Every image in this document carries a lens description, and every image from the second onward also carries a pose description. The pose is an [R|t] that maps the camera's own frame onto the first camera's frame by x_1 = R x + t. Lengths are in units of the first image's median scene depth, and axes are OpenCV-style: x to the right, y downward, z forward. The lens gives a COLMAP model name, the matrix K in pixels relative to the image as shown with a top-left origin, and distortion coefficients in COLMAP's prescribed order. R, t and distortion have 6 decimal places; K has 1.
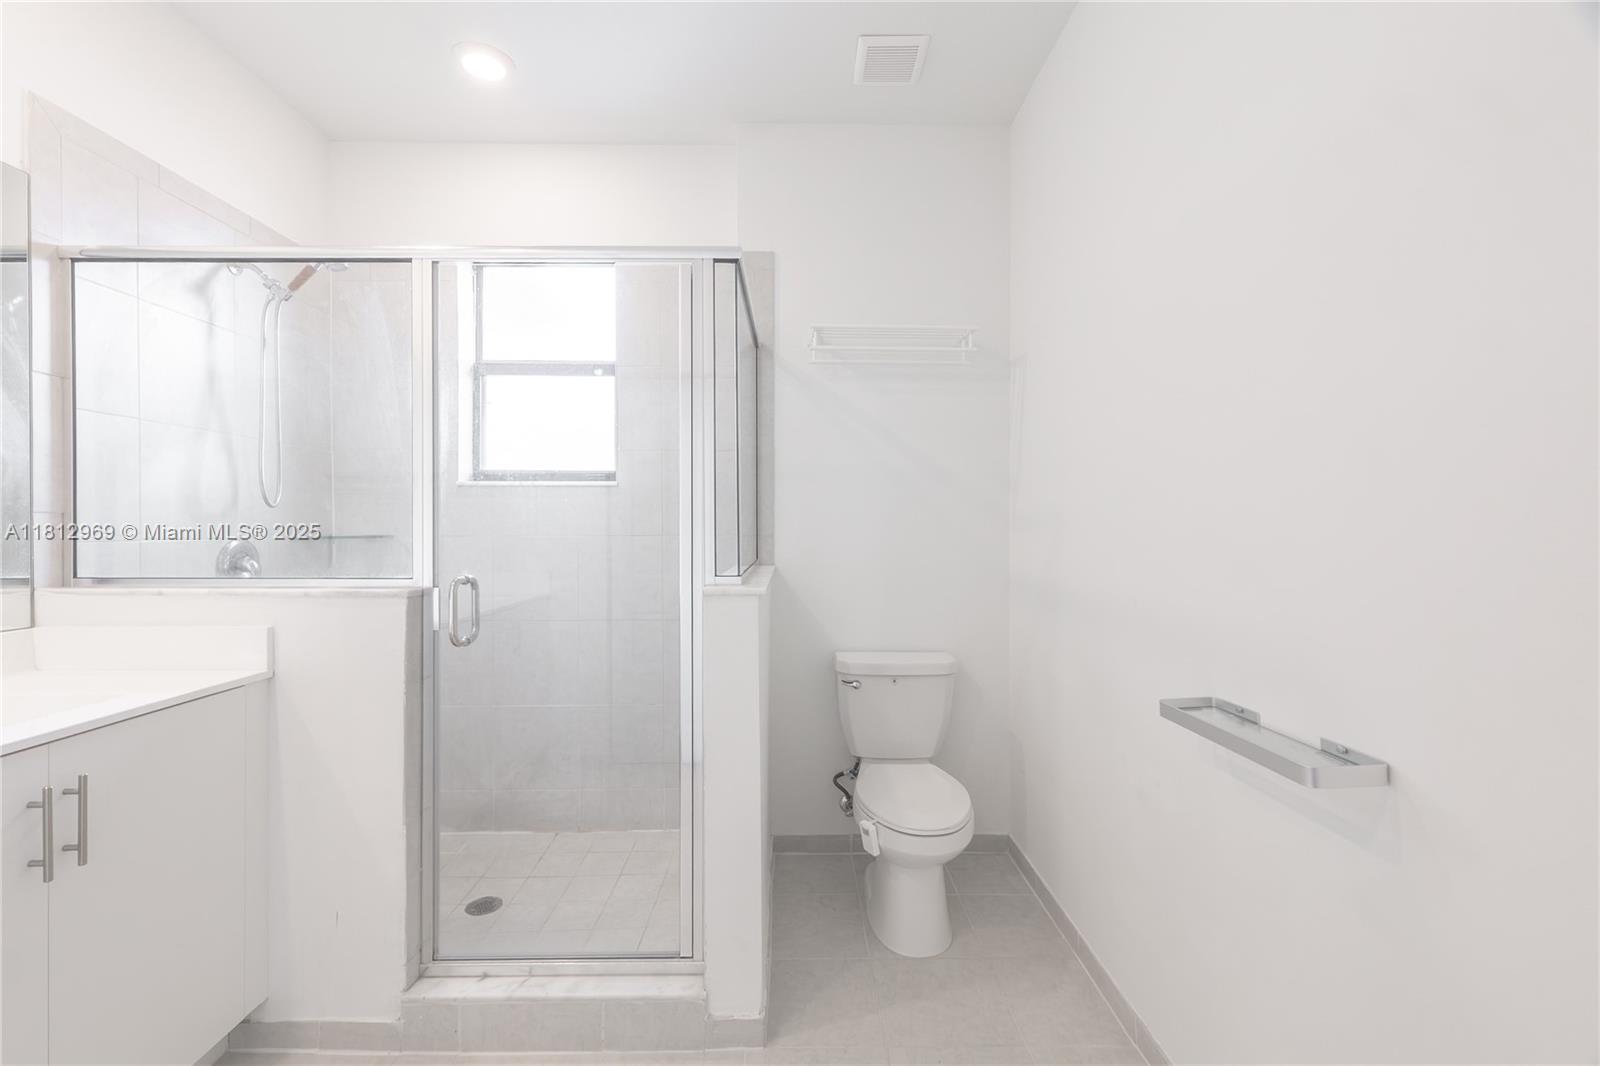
lens RADIAL K [[698.1, 0, 794.1], [0, 698.1, 524.0], [0, 0, 1]] dist [0.002376, 0.002209]
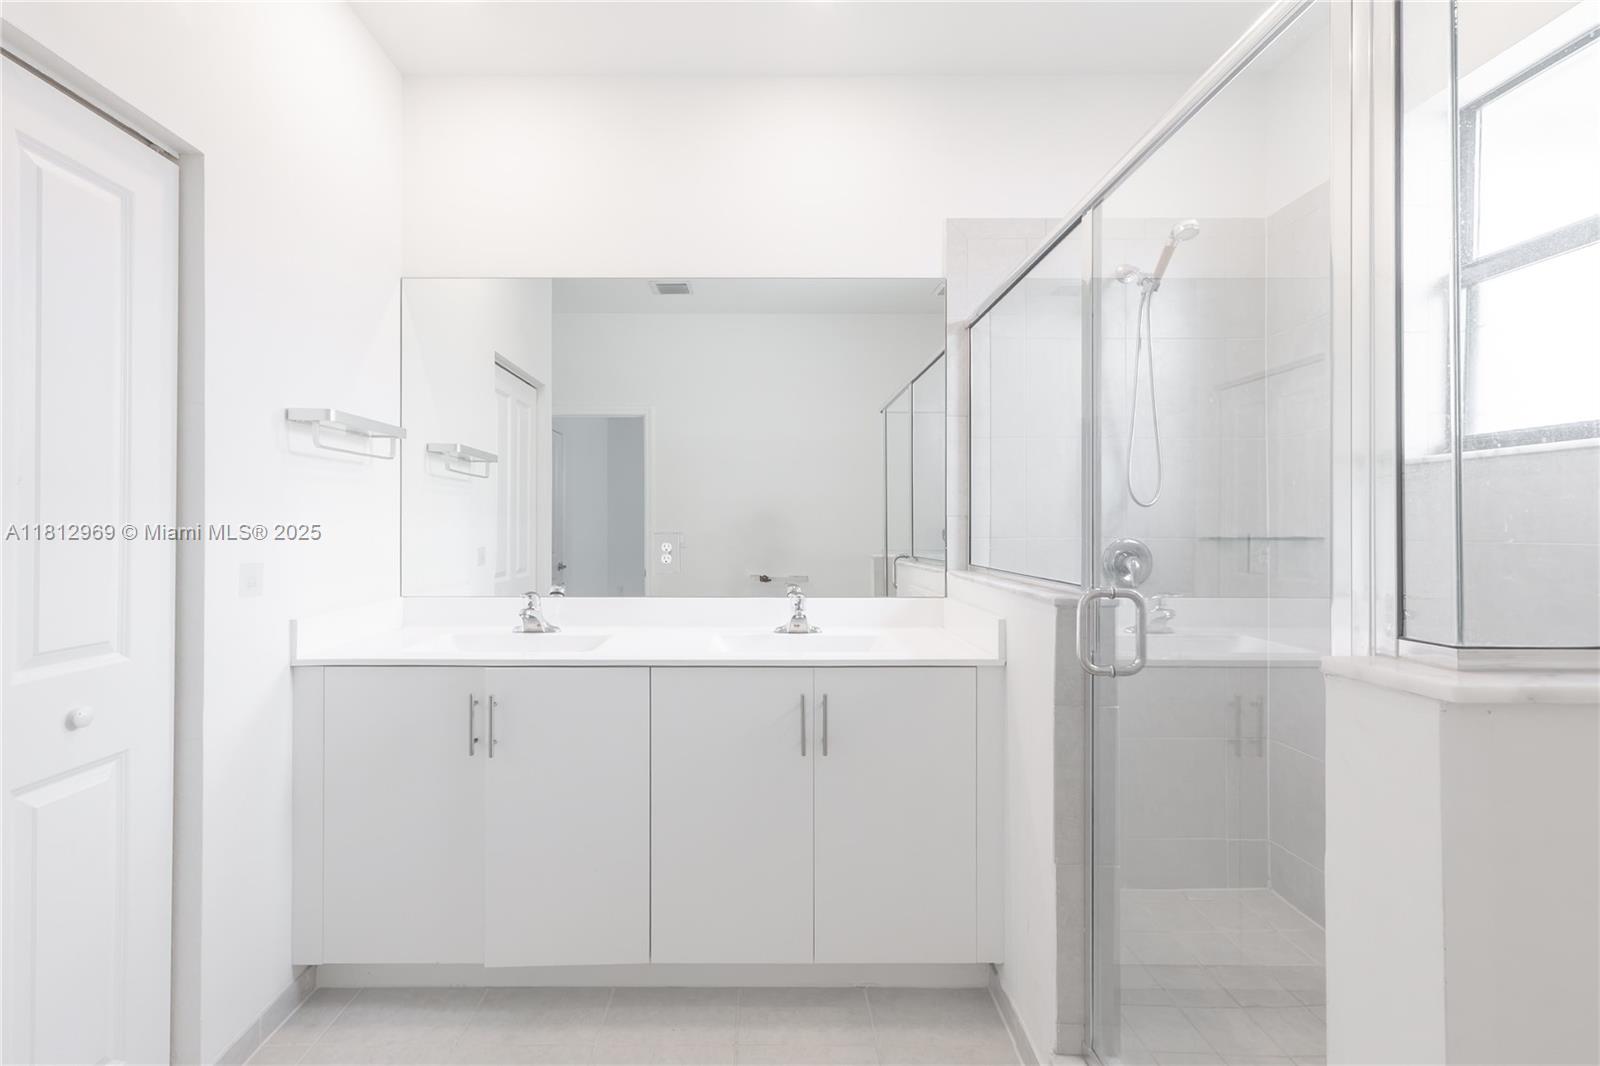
lens RADIAL K [[698.1, 0, 777.6], [0, 698.1, 530.5], [0, 0, 1]] dist [0.002376, 0.002209]
pose [[-0.003759, 0.001190, -0.999992, 0.275113], [0.002610, 0.999996, 0.001180, 0.008243], [0.999990, -0.002606, -0.003763, 0.562555]]
